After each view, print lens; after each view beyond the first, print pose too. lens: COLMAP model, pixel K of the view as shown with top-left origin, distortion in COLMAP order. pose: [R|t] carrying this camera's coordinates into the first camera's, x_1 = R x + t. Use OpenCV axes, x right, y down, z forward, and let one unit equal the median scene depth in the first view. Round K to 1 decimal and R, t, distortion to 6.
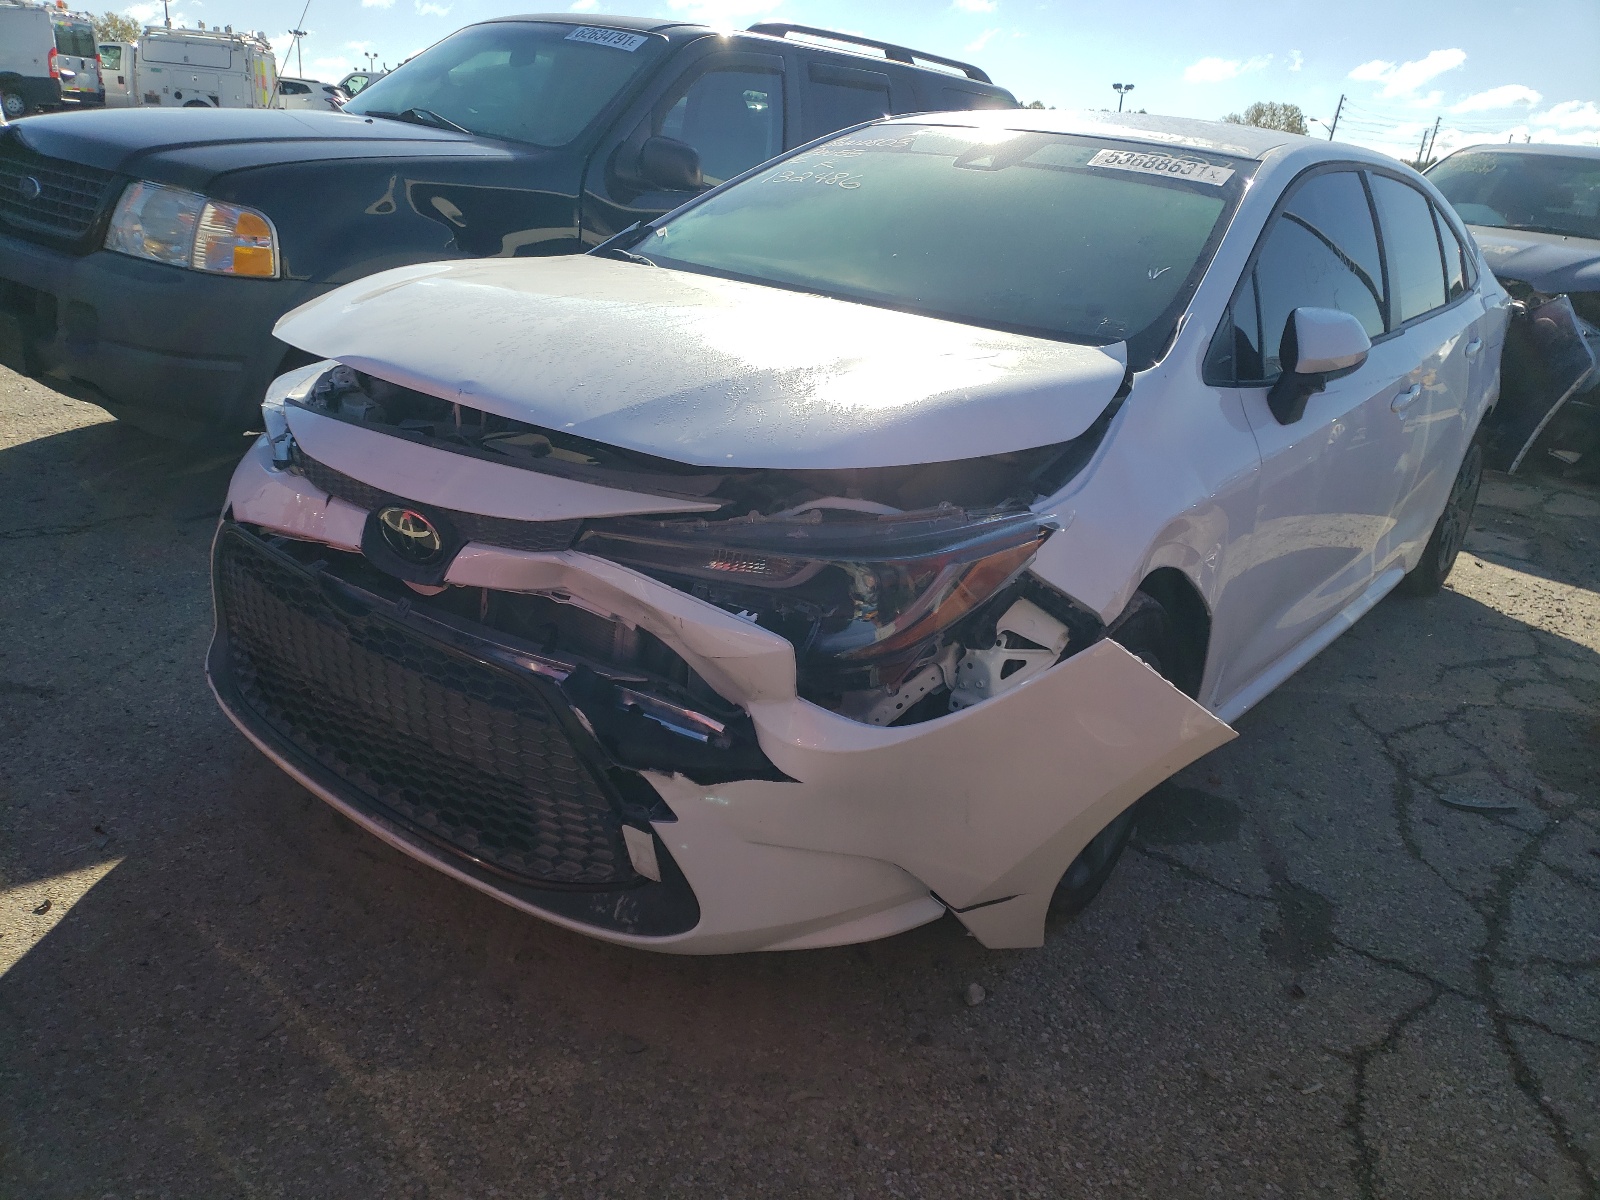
lens RADIAL K [[1218.1, 0, 775.7], [0, 1218.1, 600.1], [0, 0, 1]] dist [0.032021, -0.065986]
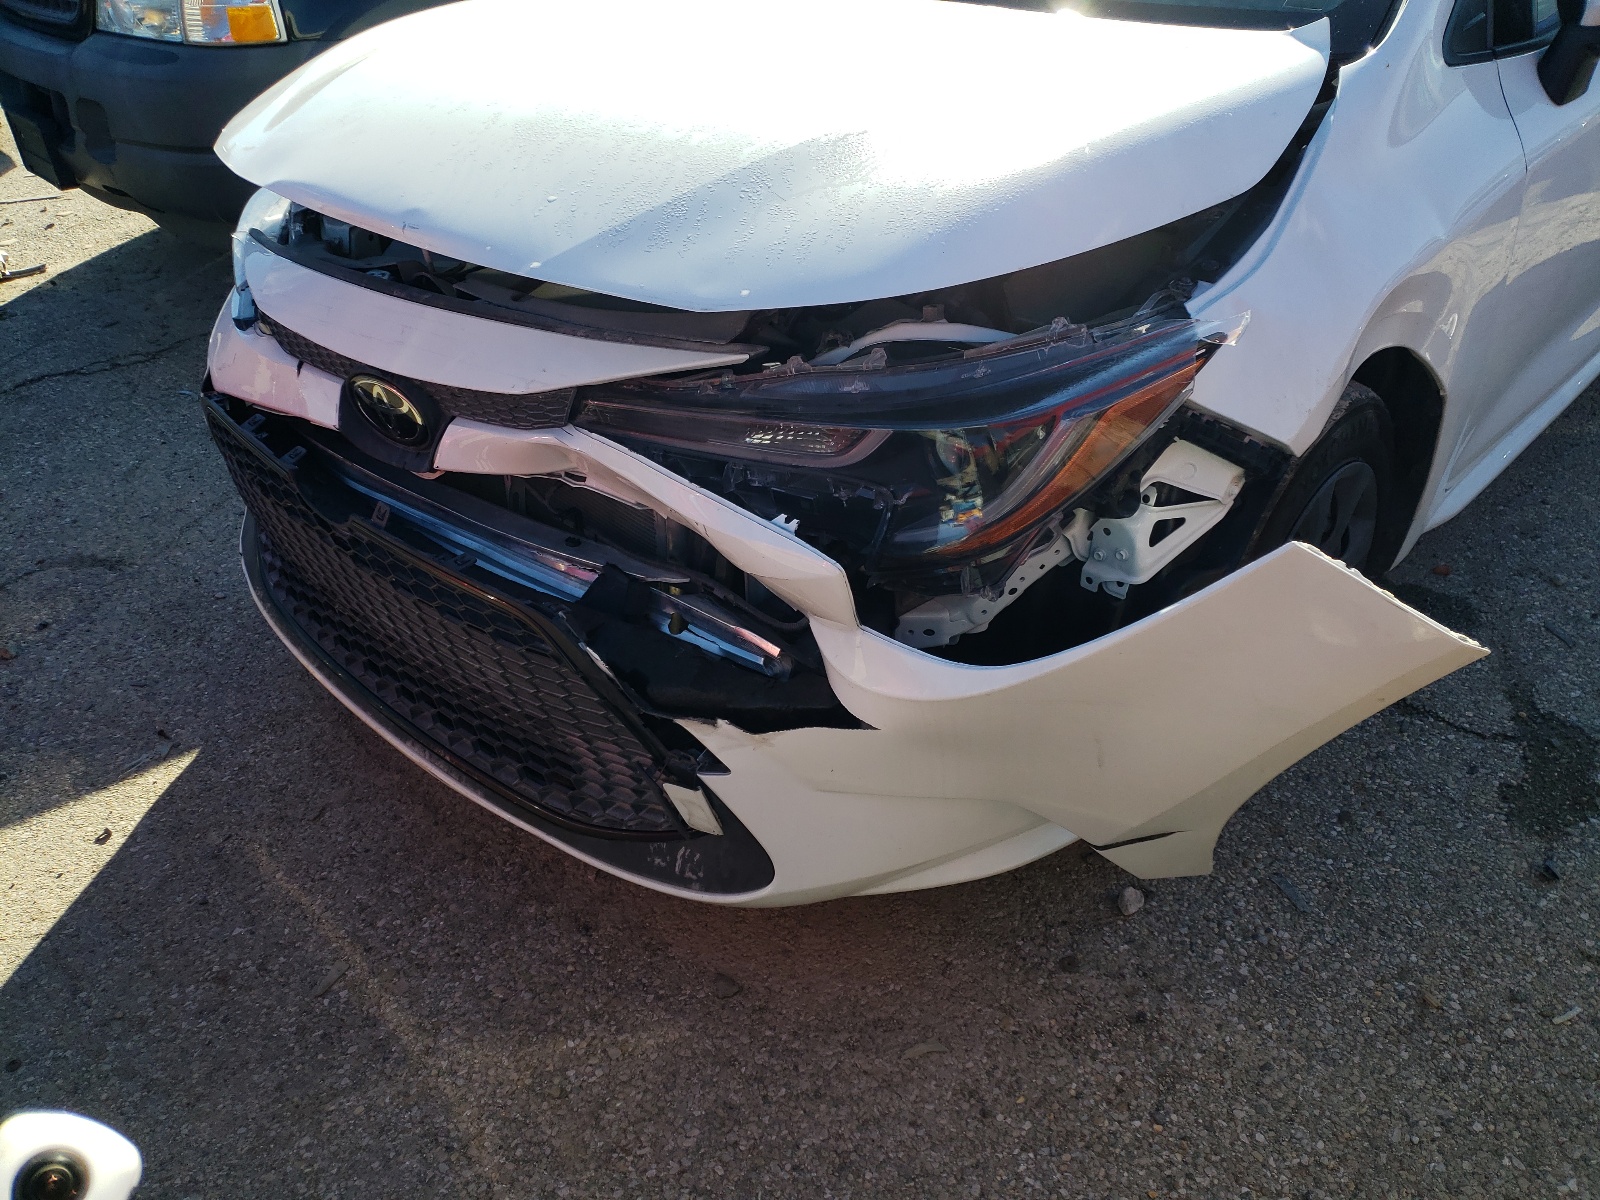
lens RADIAL K [[1201.9, 0, 800.0], [0, 1201.9, 600.0], [0, 0, 1]] dist [0.004458, -0.000056]
pose [[0.987505, -0.064981, -0.143568, 0.077658], [0.098759, 0.965119, 0.242472, -0.104926], [0.122804, -0.253621, 0.959477, 0.260888]]
